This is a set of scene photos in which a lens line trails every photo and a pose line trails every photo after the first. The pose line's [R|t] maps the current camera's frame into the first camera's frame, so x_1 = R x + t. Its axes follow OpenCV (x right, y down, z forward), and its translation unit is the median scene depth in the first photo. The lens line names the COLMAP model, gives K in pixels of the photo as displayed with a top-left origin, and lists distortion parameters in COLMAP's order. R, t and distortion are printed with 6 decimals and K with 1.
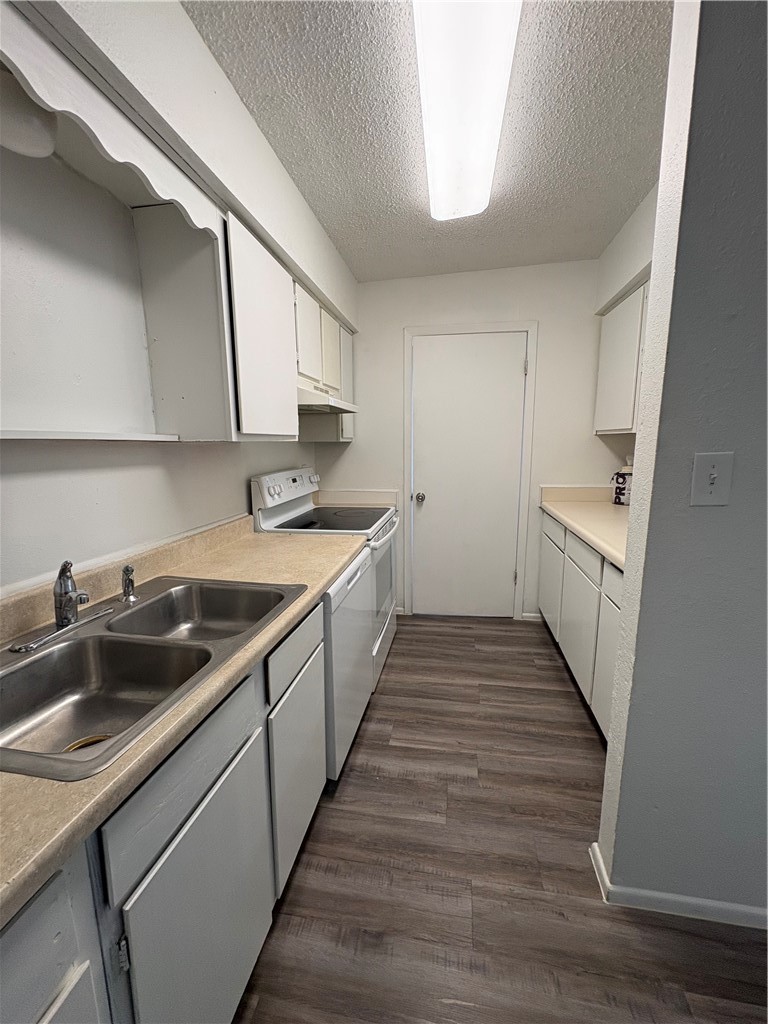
lens RADIAL K [[411.2, 0, 385.4], [0, 411.2, 508.0], [0, 0, 1]] dist [0.002011, -0.000256]
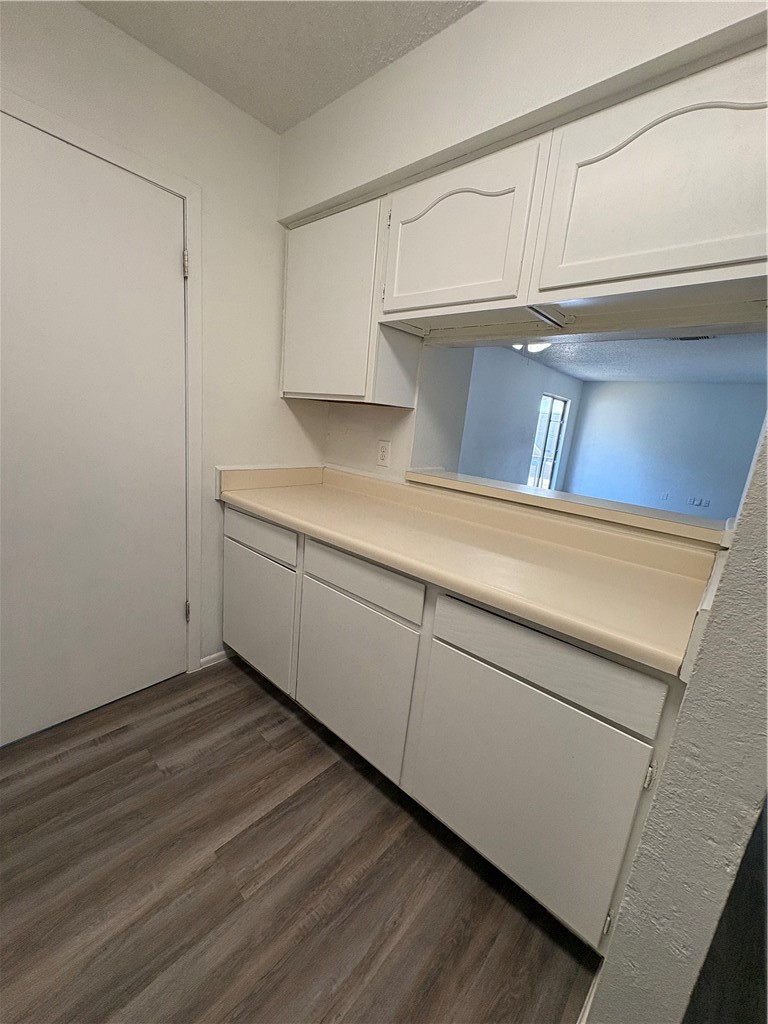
lens RADIAL K [[411.2, 0, 387.2], [0, 411.2, 512.9], [0, 0, 1]] dist [0.002011, -0.000256]
pose [[0.524060, -0.120321, 0.843140, -0.048064], [0.032064, 0.992056, 0.121643, -0.060217], [-0.851078, -0.036714, 0.523754, 0.482005]]
